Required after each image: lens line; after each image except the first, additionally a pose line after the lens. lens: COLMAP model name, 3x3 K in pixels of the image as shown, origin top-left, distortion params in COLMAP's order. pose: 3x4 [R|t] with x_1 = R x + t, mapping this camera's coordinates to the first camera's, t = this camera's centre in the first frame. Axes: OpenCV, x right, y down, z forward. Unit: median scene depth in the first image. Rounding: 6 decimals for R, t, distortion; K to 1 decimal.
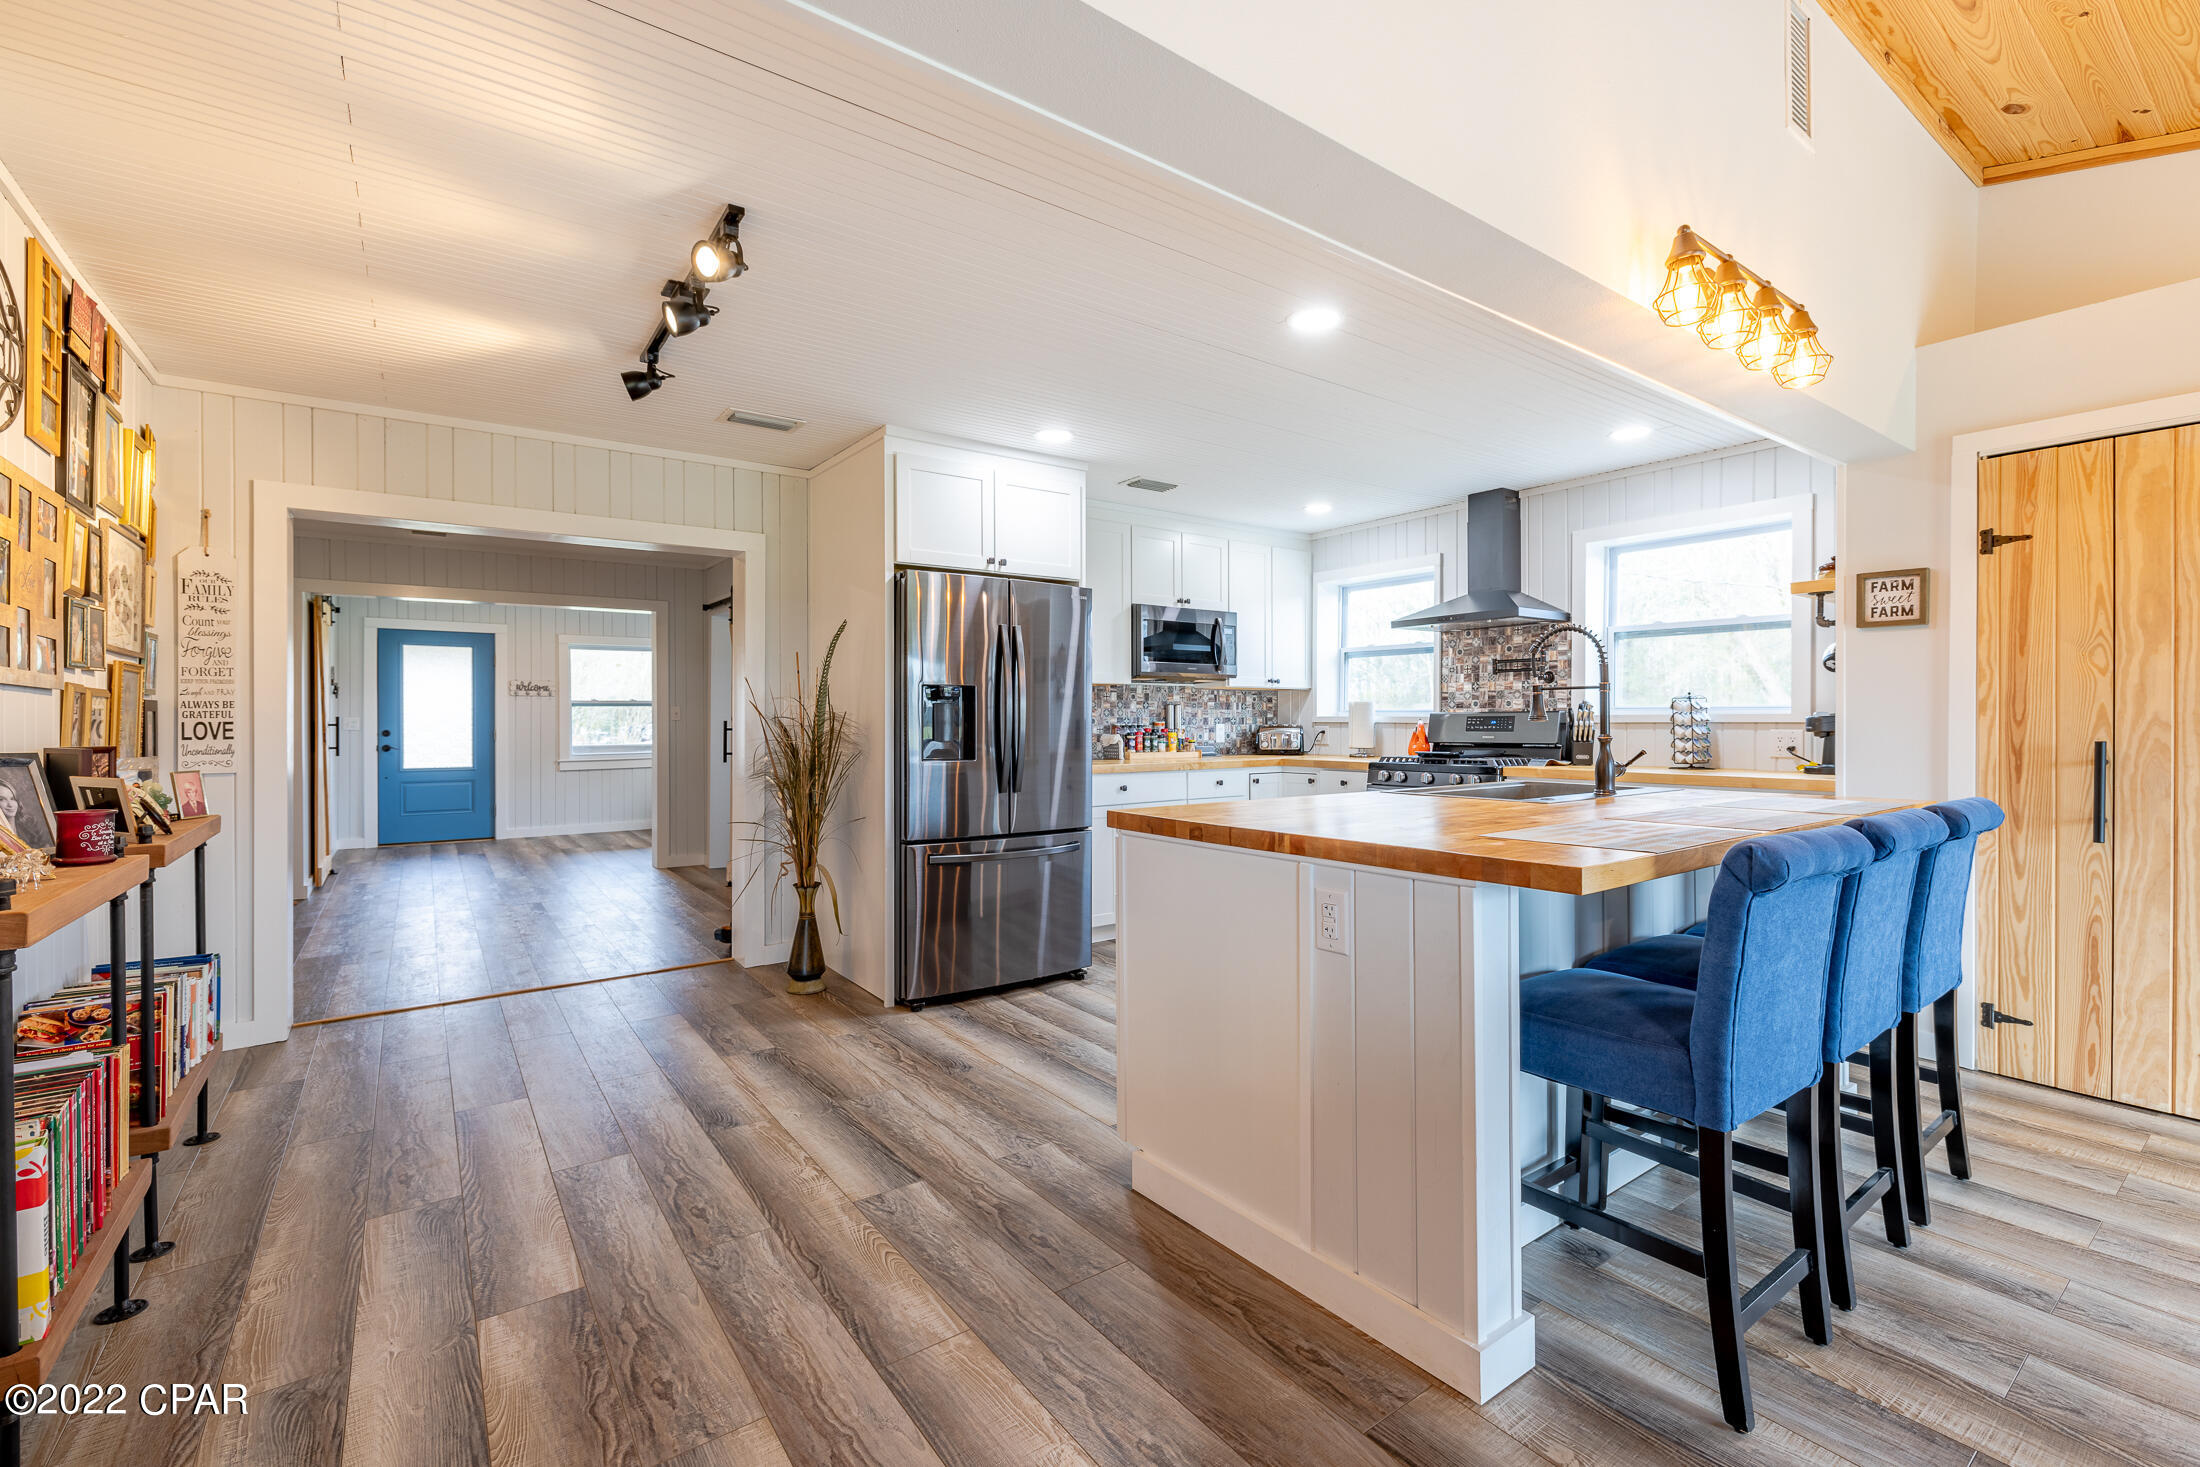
lens RADIAL K [[947.2, 0, 1104.8], [0, 947.2, 721.0], [0, 0, 1]] dist [0.006900, 0.001528]
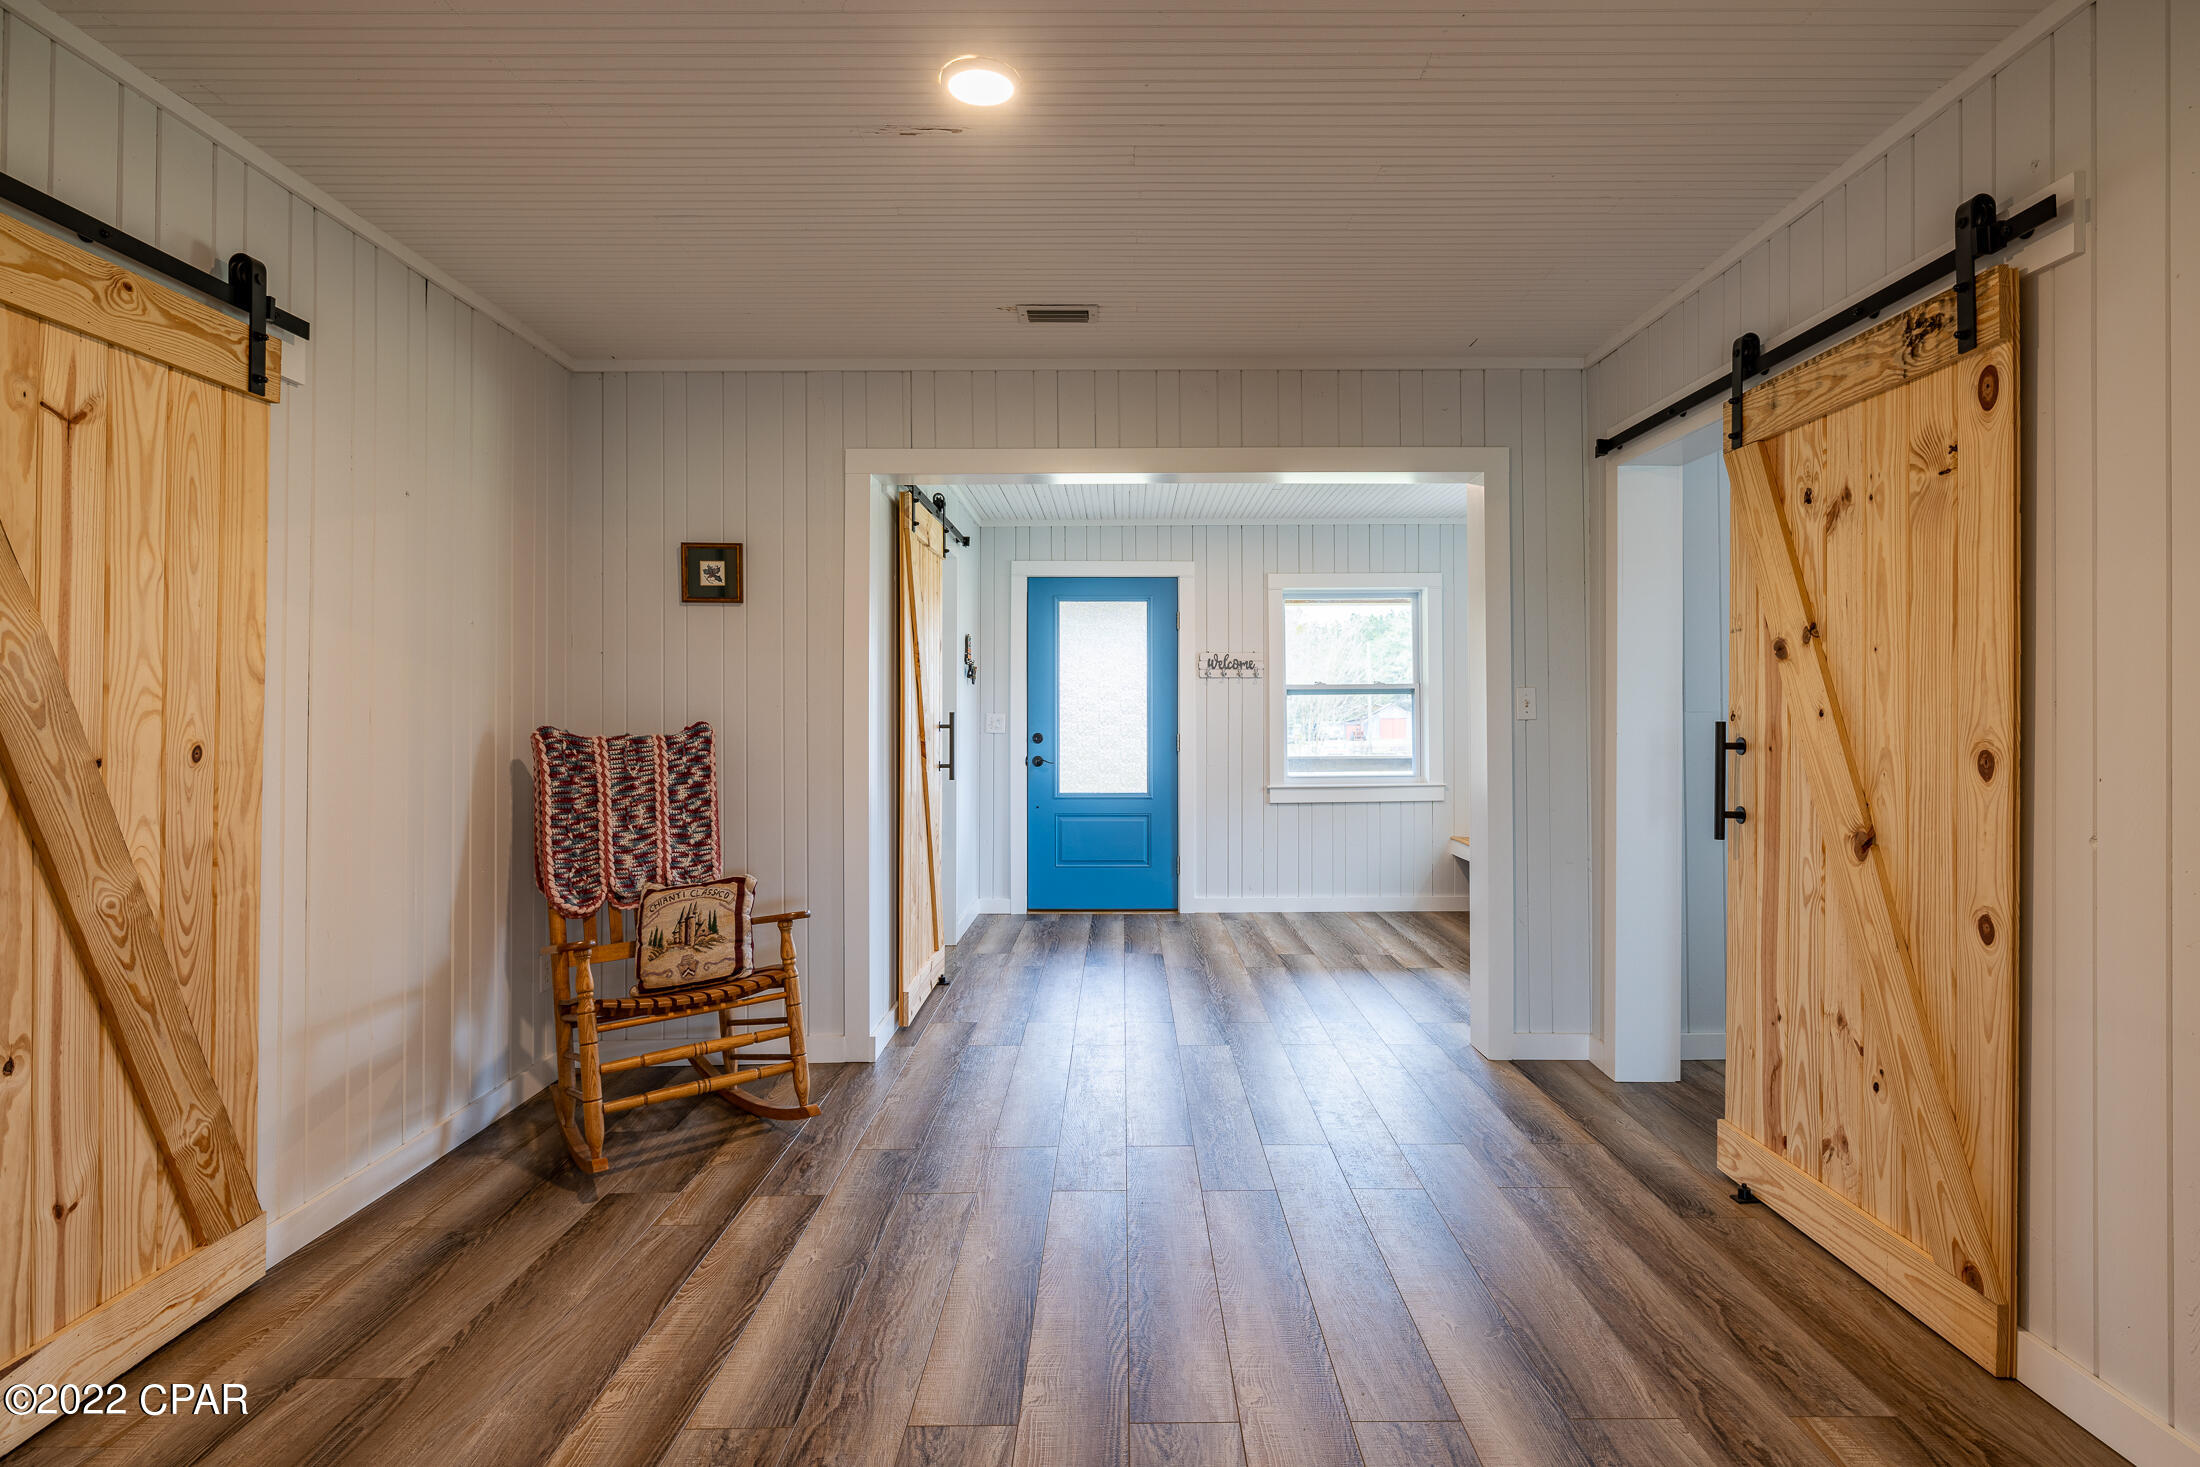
lens RADIAL K [[1140.7, 0, 1102.1], [0, 1140.7, 718.5], [0, 0, 1]] dist [0.000615, 0.000023]
pose [[0.801887, 0.000920, -0.597474, -0.250185], [-0.000347, 0.999999, 0.001074, -0.001270], [0.597475, -0.000654, 0.801887, 0.394019]]
